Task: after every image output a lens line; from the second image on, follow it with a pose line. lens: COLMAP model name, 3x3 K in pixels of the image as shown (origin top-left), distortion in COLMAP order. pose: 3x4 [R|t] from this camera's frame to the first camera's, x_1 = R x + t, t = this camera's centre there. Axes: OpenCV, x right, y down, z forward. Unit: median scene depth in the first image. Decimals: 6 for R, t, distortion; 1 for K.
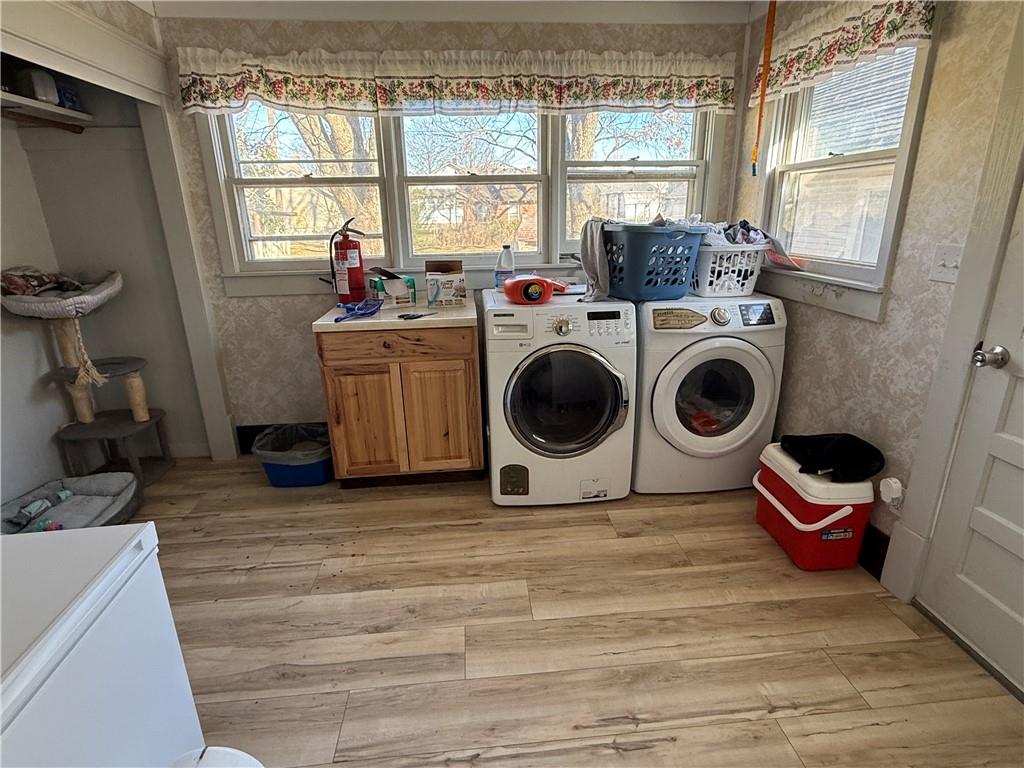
lens RADIAL K [[531.6, 0, 510.2], [0, 531.6, 382.0], [0, 0, 1]] dist [0.000966, -0.001733]
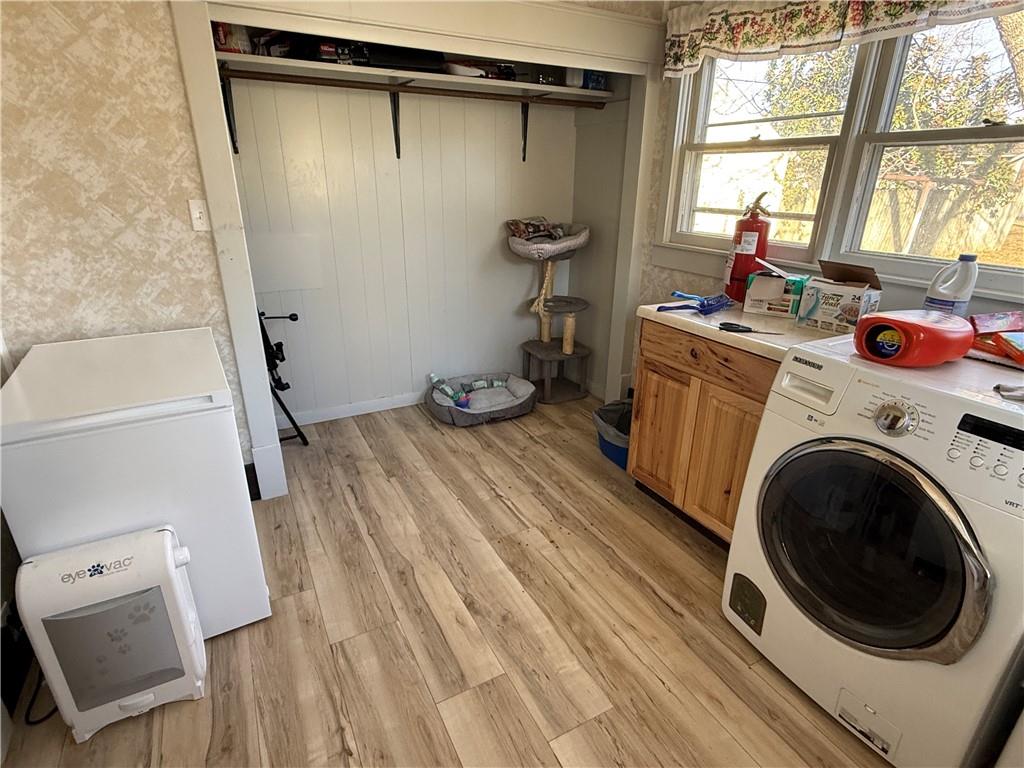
lens RADIAL K [[531.6, 0, 509.9], [0, 531.6, 383.5], [0, 0, 1]] dist [0.000966, -0.001733]
pose [[0.389559, 0.352699, -0.850792, 0.358695], [-0.295474, 0.922799, 0.247259, -0.143012], [0.872318, 0.155065, 0.463698, 0.386049]]
